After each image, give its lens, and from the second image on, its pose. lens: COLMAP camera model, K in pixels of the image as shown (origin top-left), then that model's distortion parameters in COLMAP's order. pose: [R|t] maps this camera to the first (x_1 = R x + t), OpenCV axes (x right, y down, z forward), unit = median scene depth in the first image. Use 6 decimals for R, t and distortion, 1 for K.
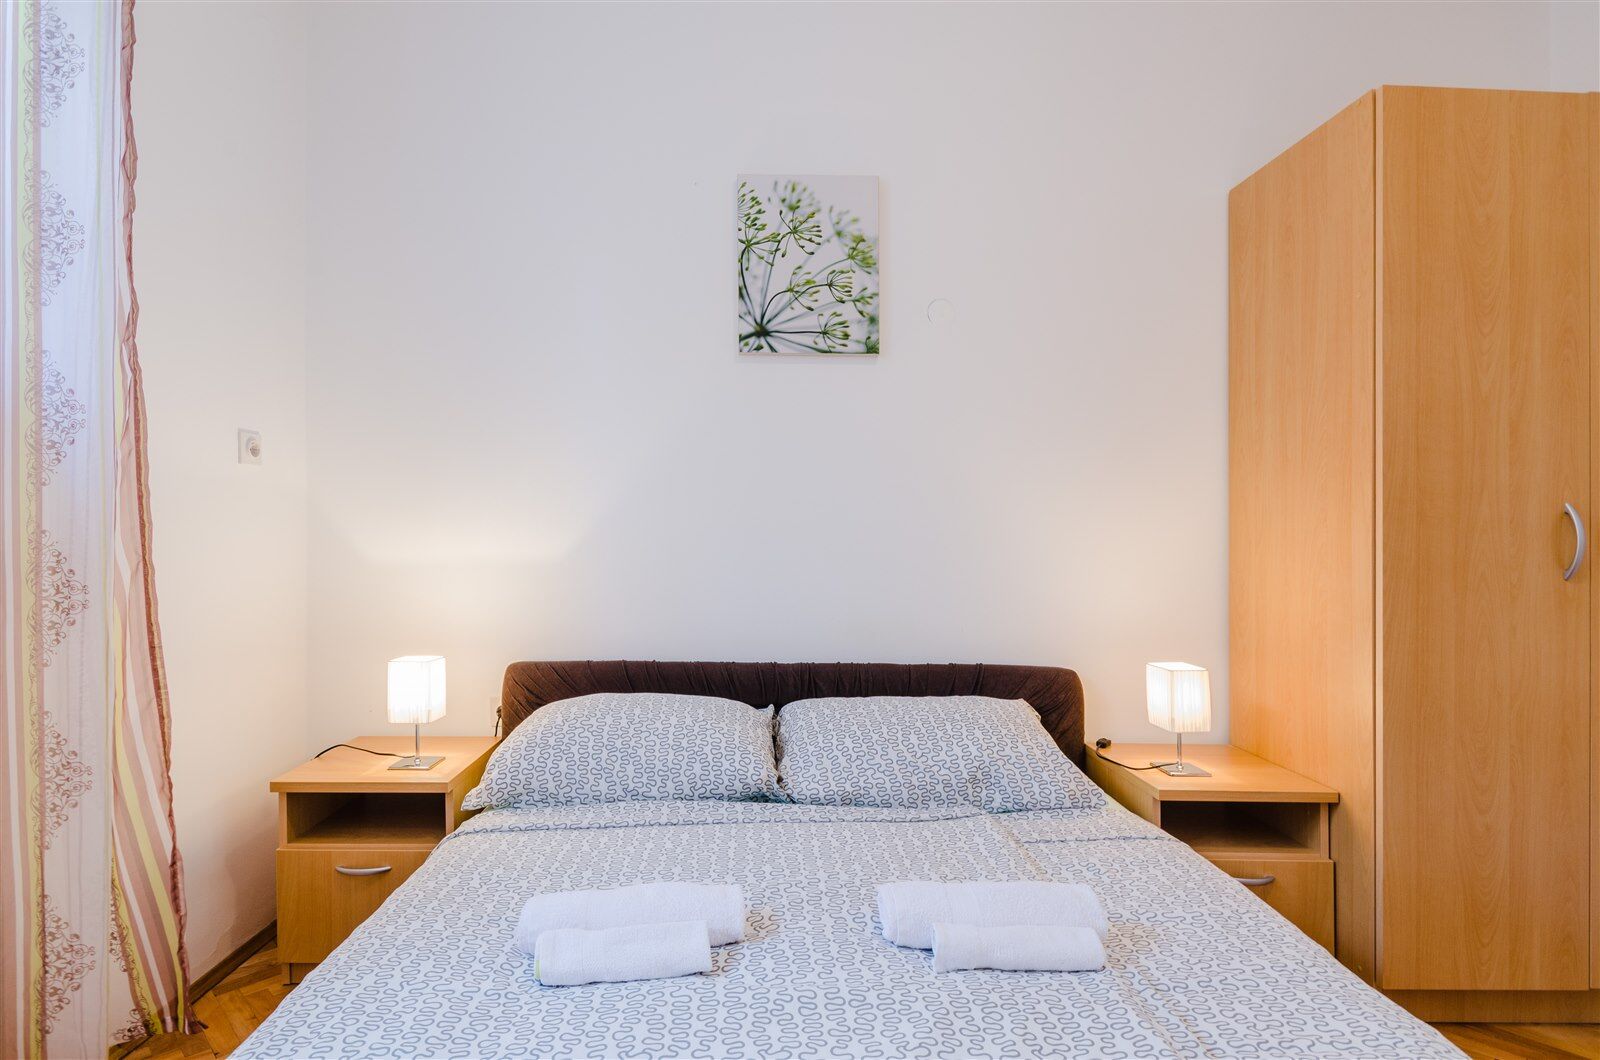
lens RADIAL K [[836.9, 0, 802.4], [0, 836.9, 506.3], [0, 0, 1]] dist [-0.007280, -0.005278]
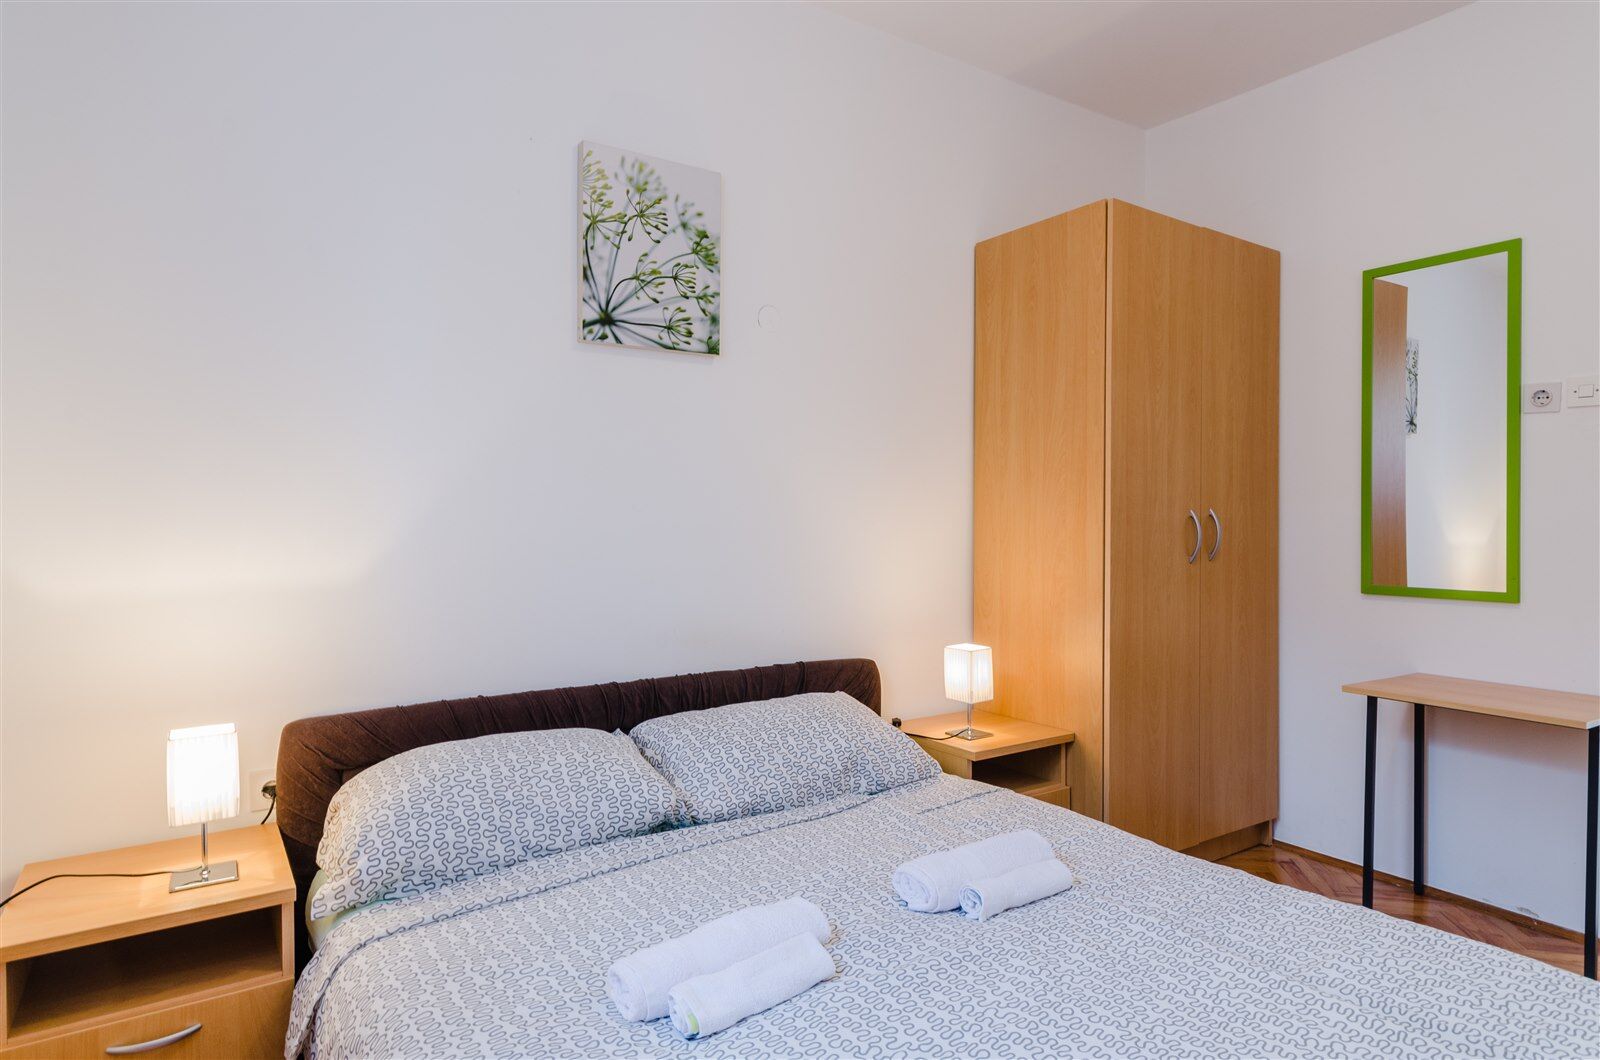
lens RADIAL K [[929.7, 0, 875.1], [0, 929.7, 482.5], [0, 0, 1]] dist [-0.023459, 0.007627]
pose [[0.808219, 0.012761, 0.588743, -0.472234], [-0.015353, 0.999882, -0.000596, -0.042093], [-0.588681, -0.008557, 0.808320, 0.017035]]
